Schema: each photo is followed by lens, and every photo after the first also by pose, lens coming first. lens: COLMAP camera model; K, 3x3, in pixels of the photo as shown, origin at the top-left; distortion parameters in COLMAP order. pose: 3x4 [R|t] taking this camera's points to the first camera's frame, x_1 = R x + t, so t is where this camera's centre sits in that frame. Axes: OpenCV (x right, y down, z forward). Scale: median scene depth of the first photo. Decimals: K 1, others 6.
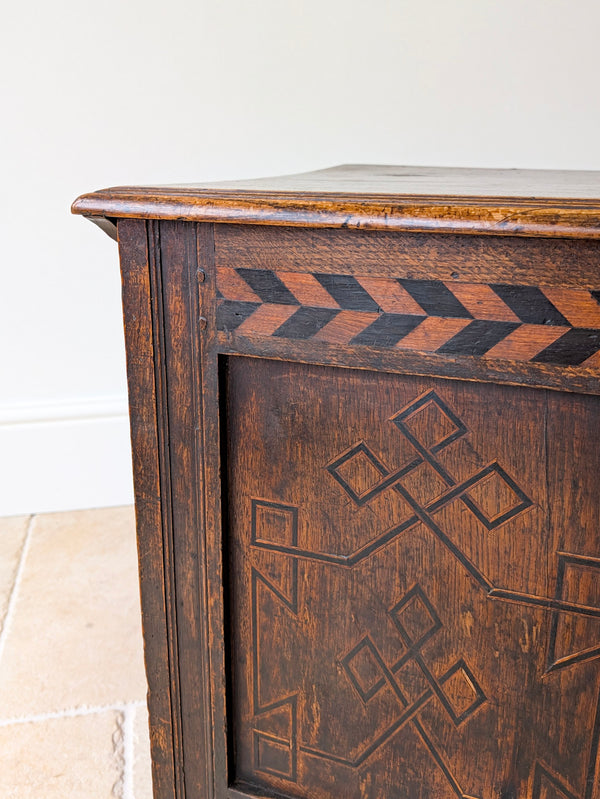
lens RADIAL K [[752.7, 0, 300.5], [0, 752.7, 387.1], [0, 0, 1]] dist [0.082711, -0.153588]
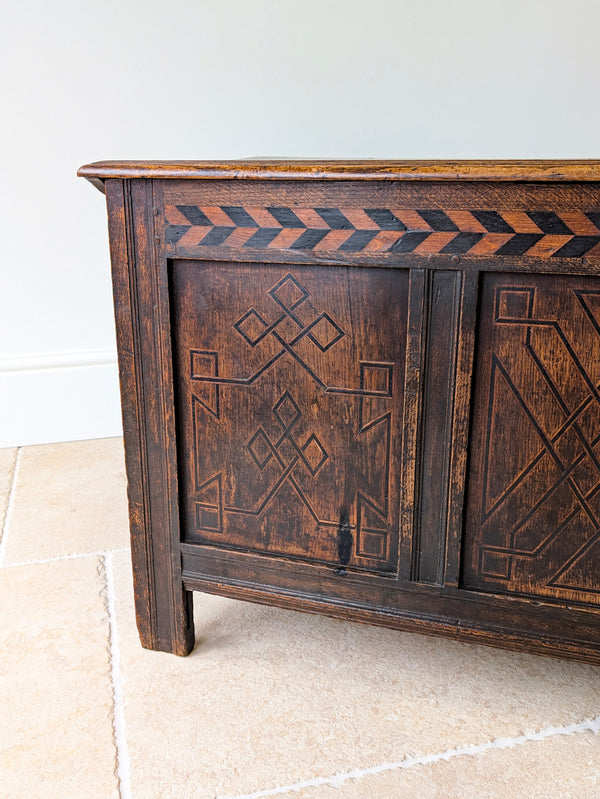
lens RADIAL K [[753.3, 0, 298.4], [0, 753.3, 397.1], [0, 0, 1]] dist [0.196826, -0.708631]
pose [[0.998062, -0.022089, 0.058183, 0.078384], [0.022356, 0.999742, -0.003945, 0.279478], [-0.058081, 0.005238, 0.998298, -0.718210]]
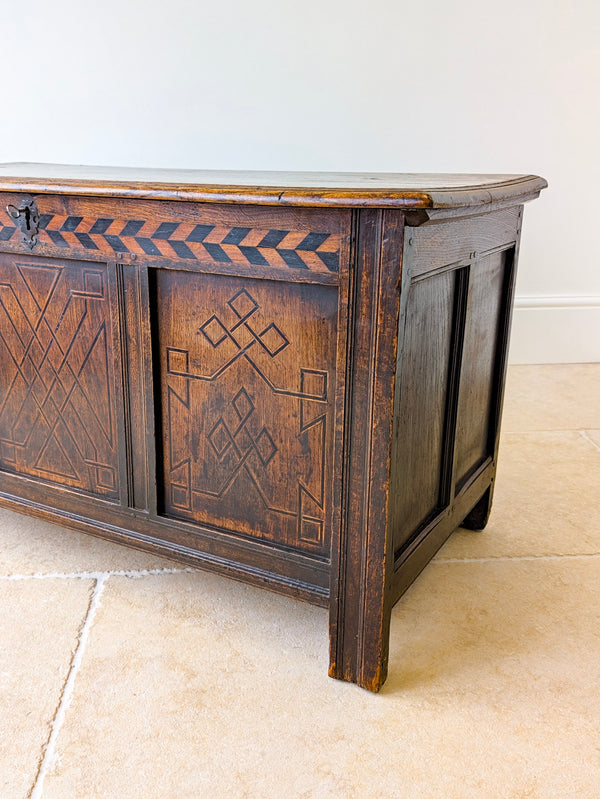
lens RADIAL K [[773.0, 0, 290.4], [0, 773.0, 401.5], [0, 0, 1]] dist [0.125479, -0.403369]
pose [[0.990240, 0.050026, -0.130088, 1.797936], [-0.047863, 0.998660, 0.019700, 0.396369], [0.130899, -0.013281, 0.991307, -1.412351]]
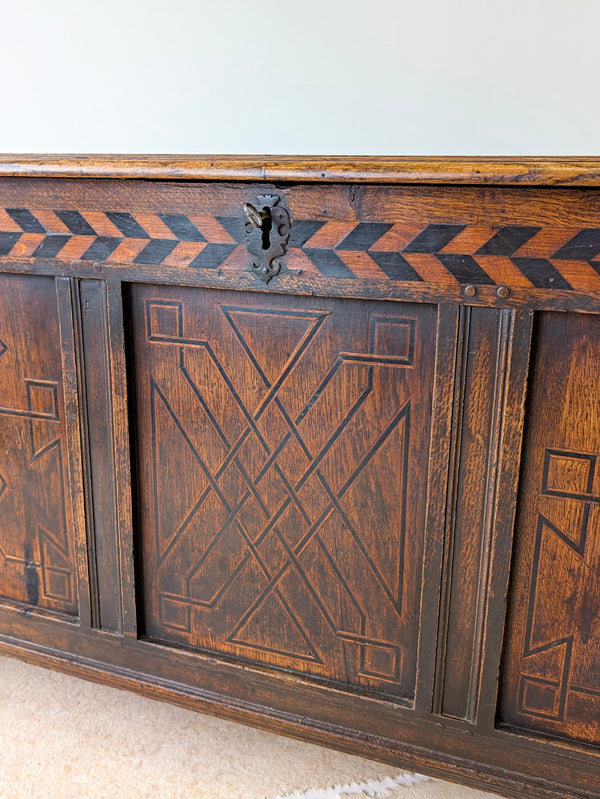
lens RADIAL K [[773.0, 0, 290.4], [0, 773.0, 401.5], [0, 0, 1]] dist [0.125479, -0.403369]
pose [[0.999988, 0.004760, -0.001072, 0.817924], [-0.004764, 0.999983, -0.003438, 0.243402], [0.001055, 0.003444, 0.999994, -0.579625]]
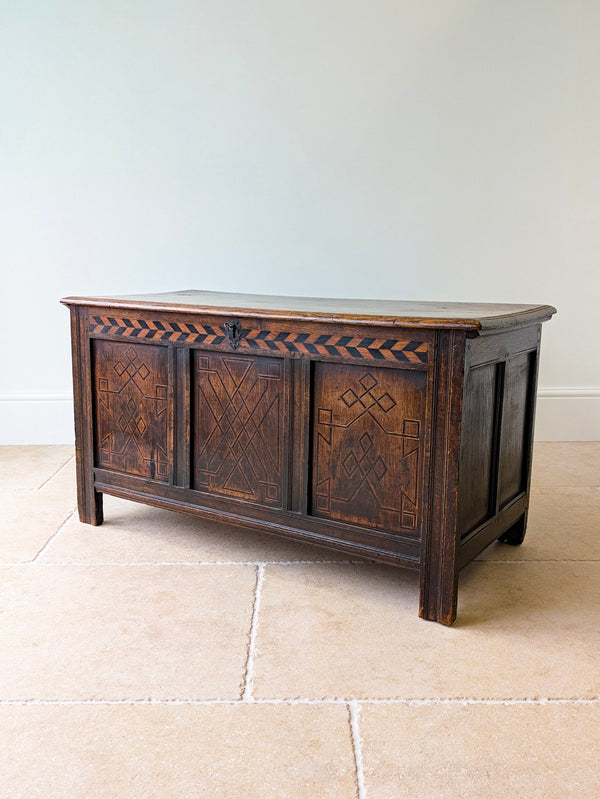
lens RADIAL K [[753.3, 0, 298.4], [0, 753.3, 397.1], [0, 0, 1]] dist [0.196826, -0.708631]
pose [[0.980089, 0.044422, -0.193528, 1.749237], [-0.066520, 0.991788, -0.109228, 0.627380], [0.187087, 0.119927, 0.974995, -2.656450]]
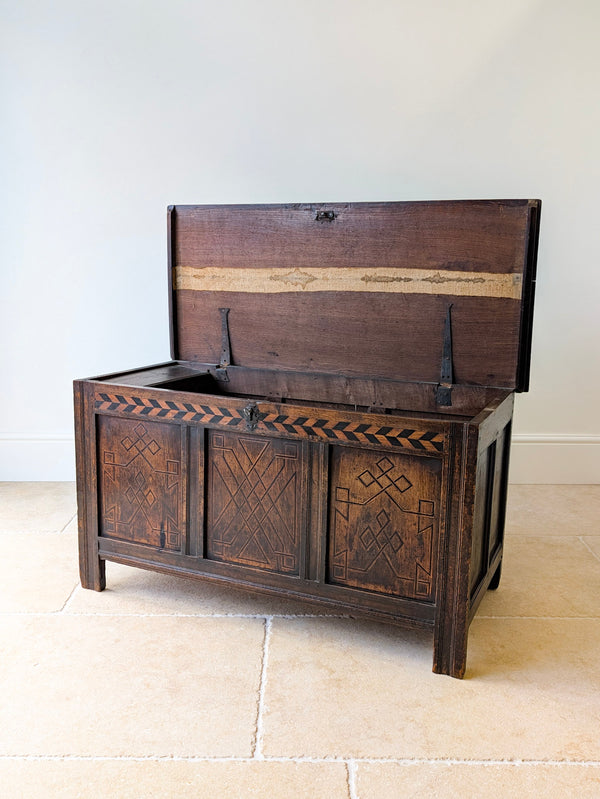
lens RADIAL K [[752.7, 0, 300.5], [0, 752.7, 387.1], [0, 0, 1]] dist [0.082711, -0.153588]
pose [[0.999009, 0.023093, -0.038053, 1.156244], [-0.027261, 0.993229, -0.112934, 0.247727], [0.035187, 0.113859, 0.992874, -3.057371]]
